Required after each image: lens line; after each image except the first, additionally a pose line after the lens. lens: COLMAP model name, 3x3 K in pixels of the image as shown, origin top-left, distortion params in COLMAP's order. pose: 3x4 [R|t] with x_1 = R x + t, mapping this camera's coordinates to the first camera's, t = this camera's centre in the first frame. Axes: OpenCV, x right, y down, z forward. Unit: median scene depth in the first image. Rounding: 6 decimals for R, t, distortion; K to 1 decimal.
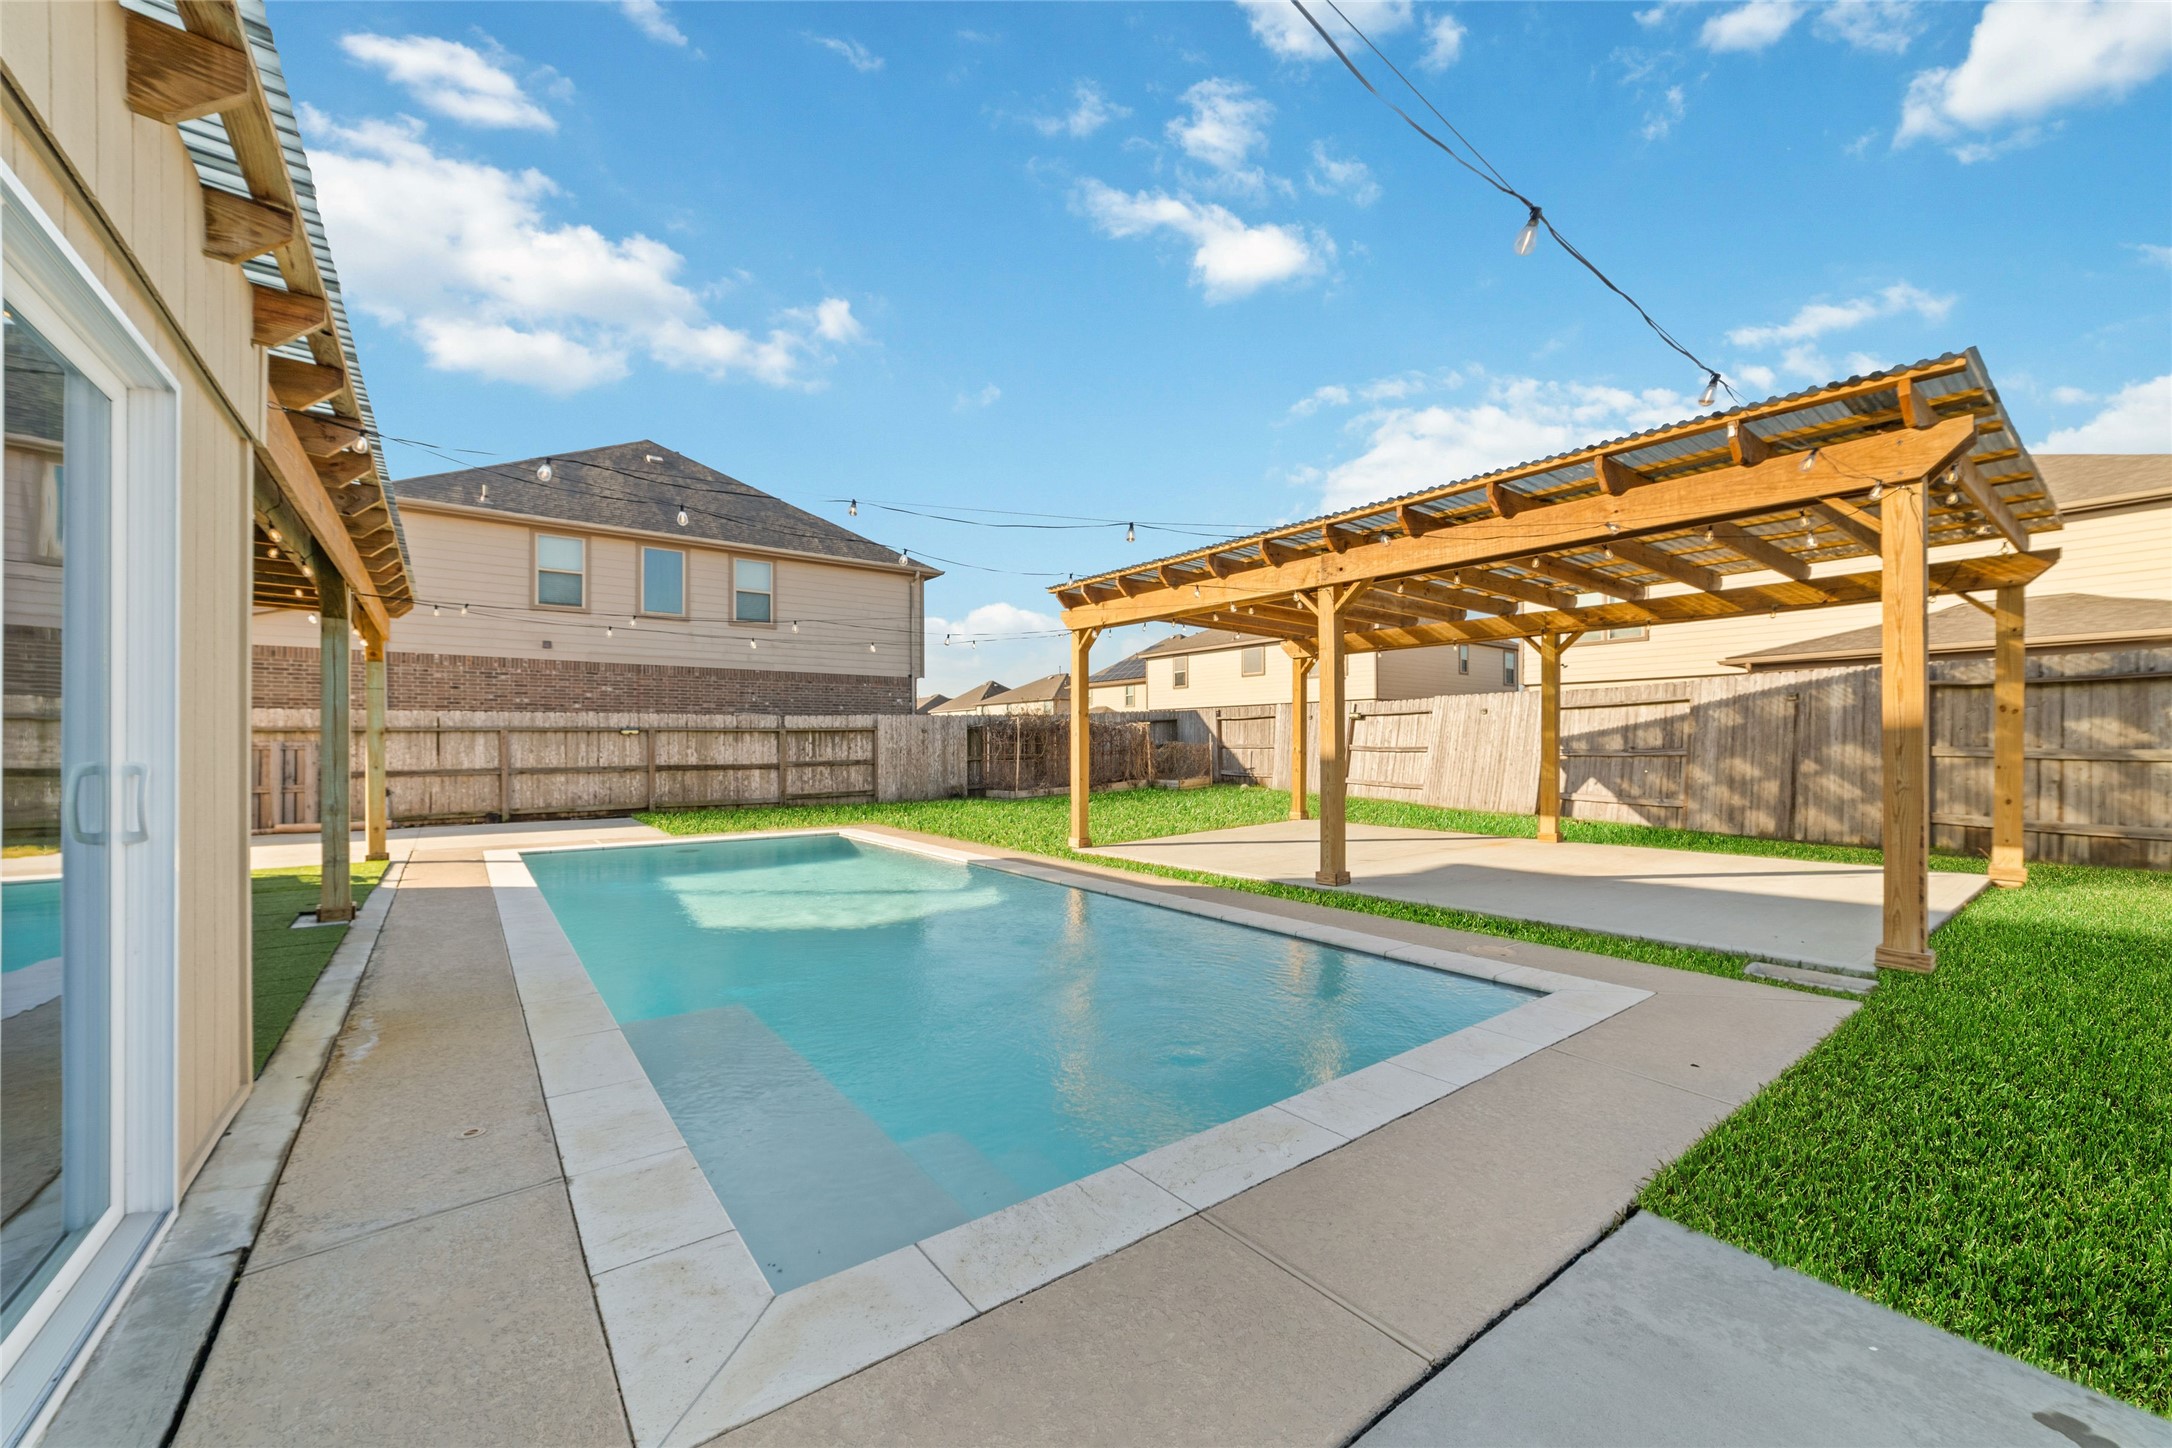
lens RADIAL K [[838.2, 0, 1084.3], [0, 838.2, 737.1], [0, 0, 1]] dist [-0.018780, 0.006325]
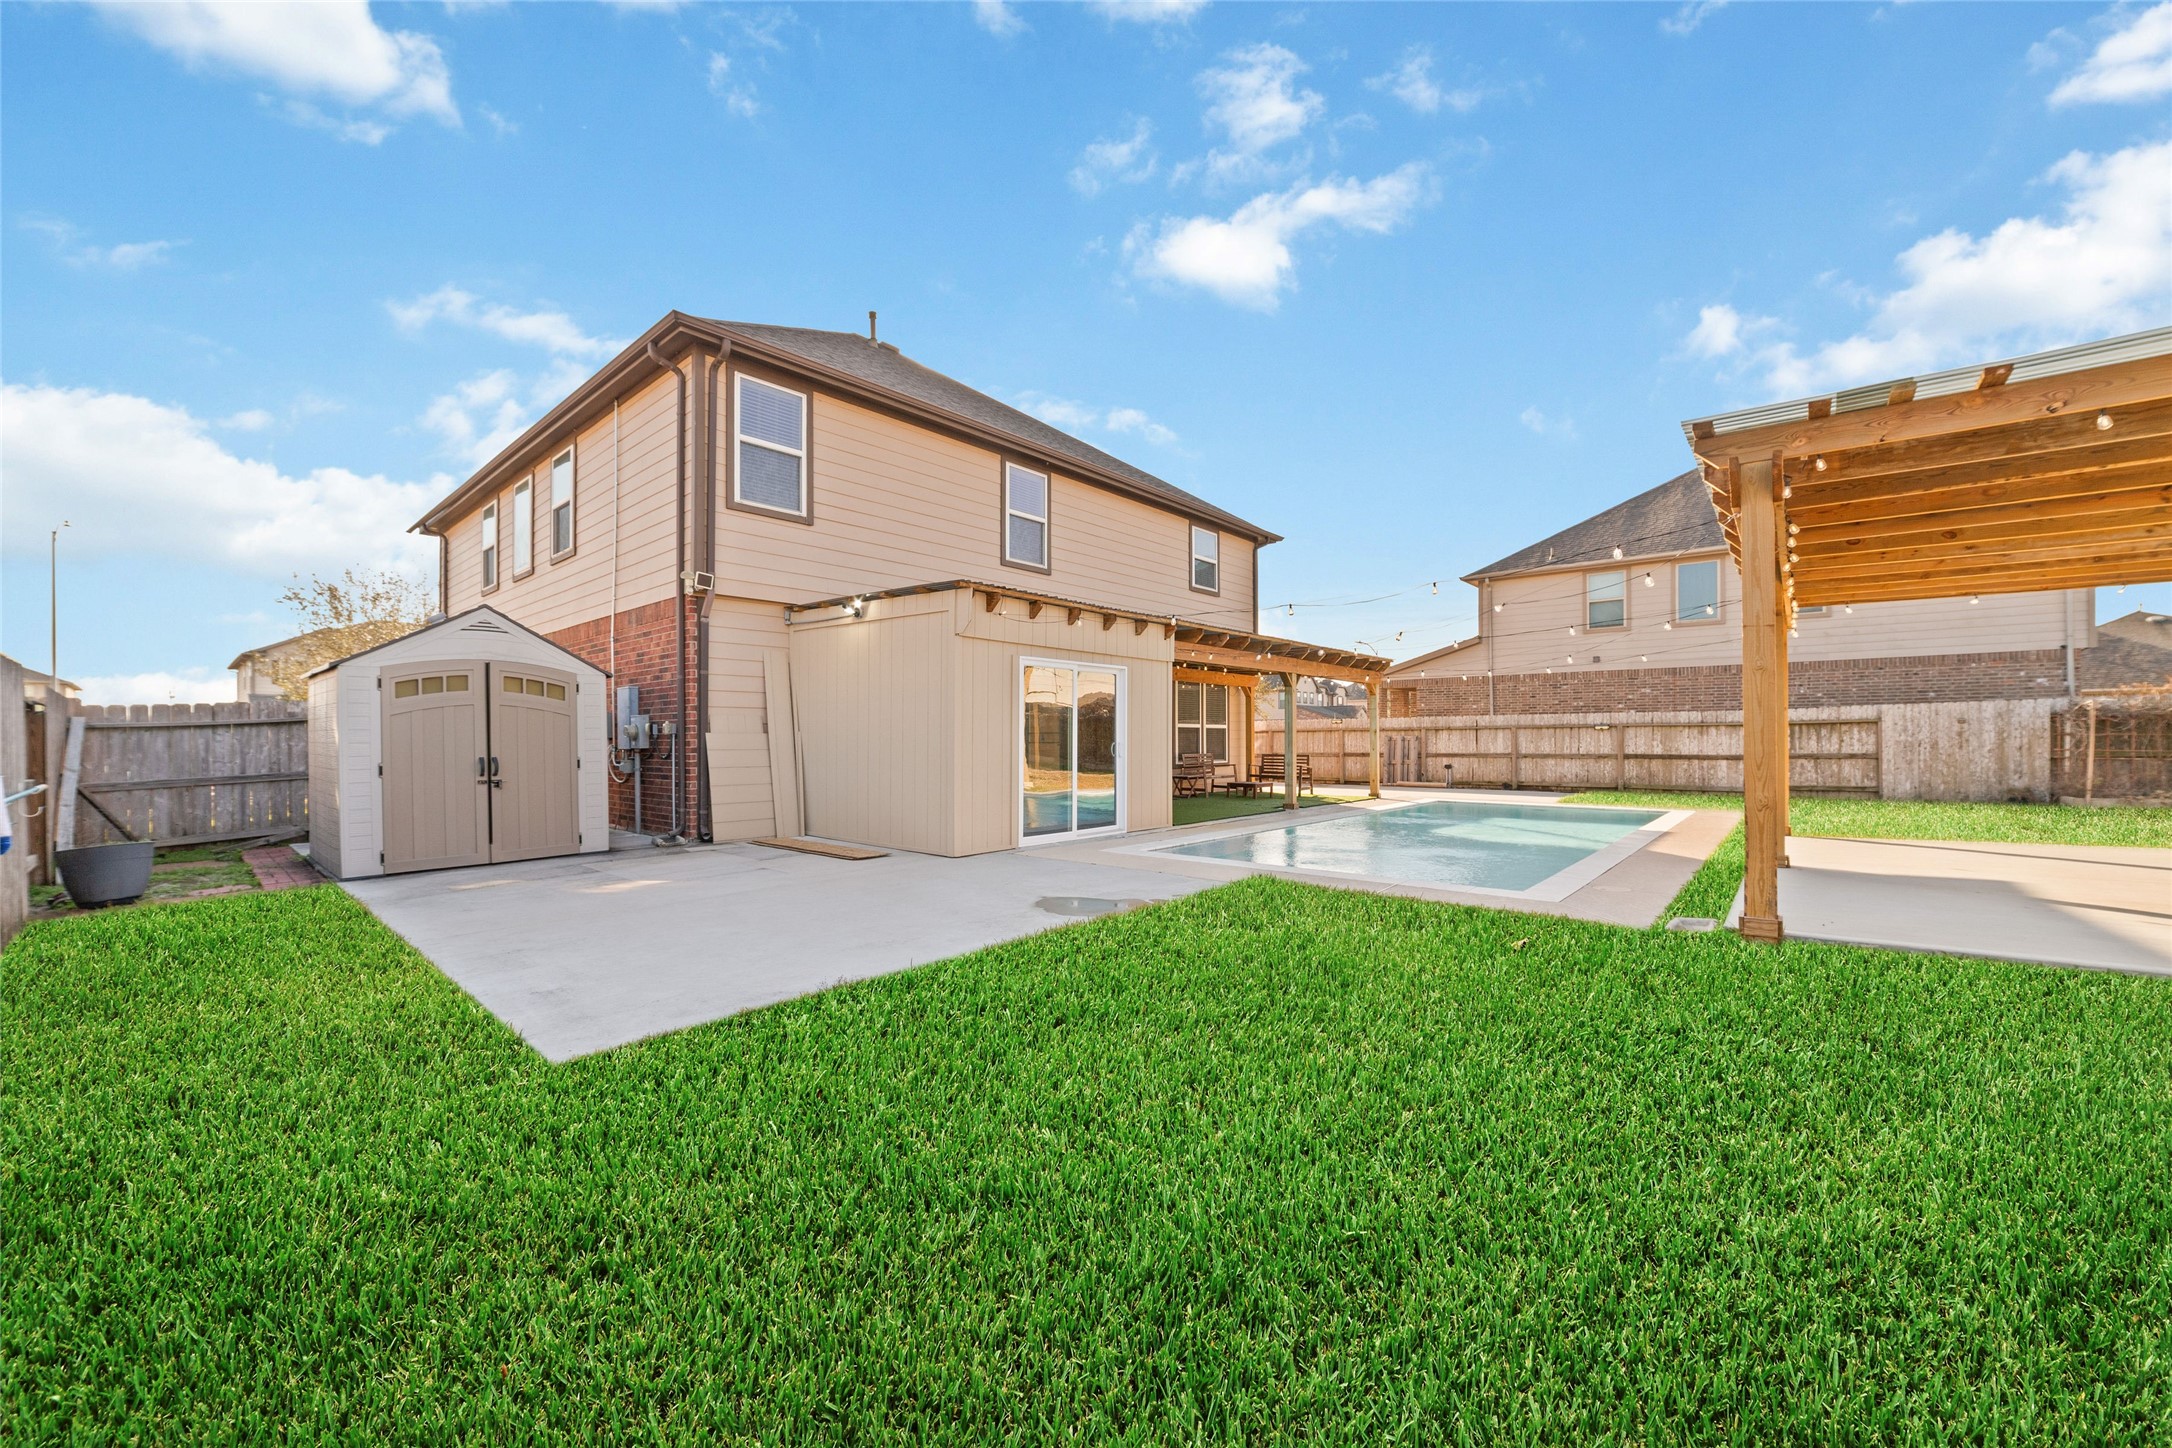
lens RADIAL K [[838.2, 0, 1084.3], [0, 838.2, 737.1], [0, 0, 1]] dist [-0.018780, 0.006325]
pose [[0.202669, -0.000227, -0.979247, 0.529285], [0.008815, 0.999960, 0.001593, -0.000369], [0.979208, -0.008955, 0.202663, -0.037863]]
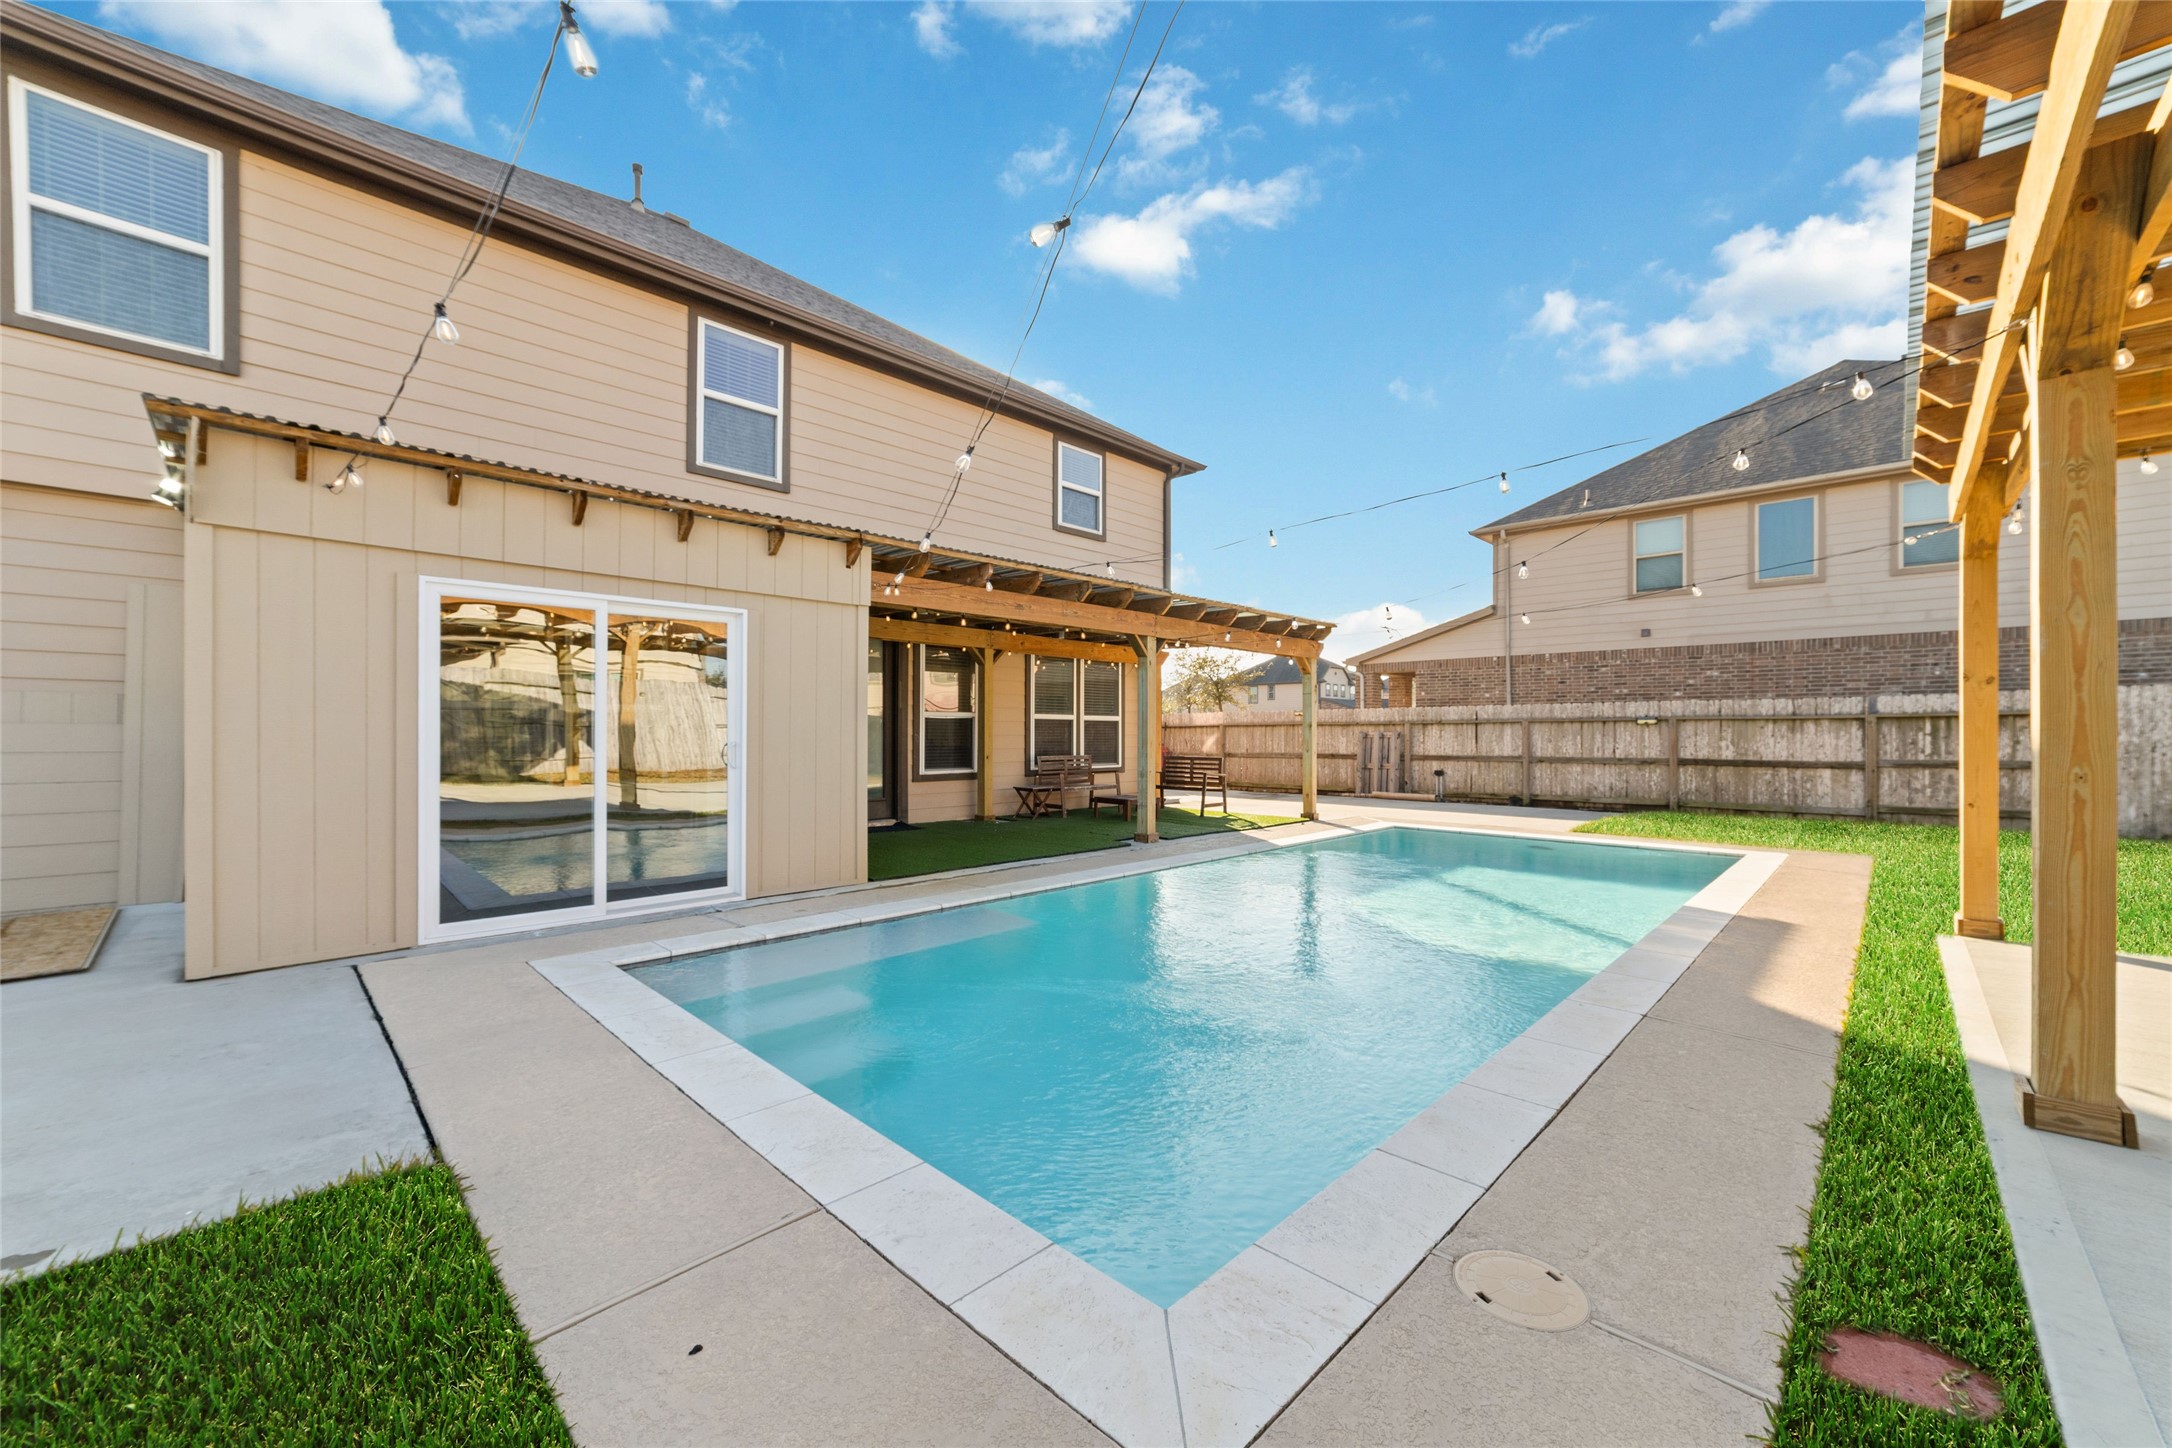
lens RADIAL K [[838.2, 0, 1084.3], [0, 838.2, 737.1], [0, 0, 1]] dist [-0.018780, 0.006325]
pose [[0.145164, 0.006677, -0.989385, 0.266398], [0.005147, 0.999959, 0.007504, 0.000895], [0.989394, -0.006182, 0.145123, 0.241483]]
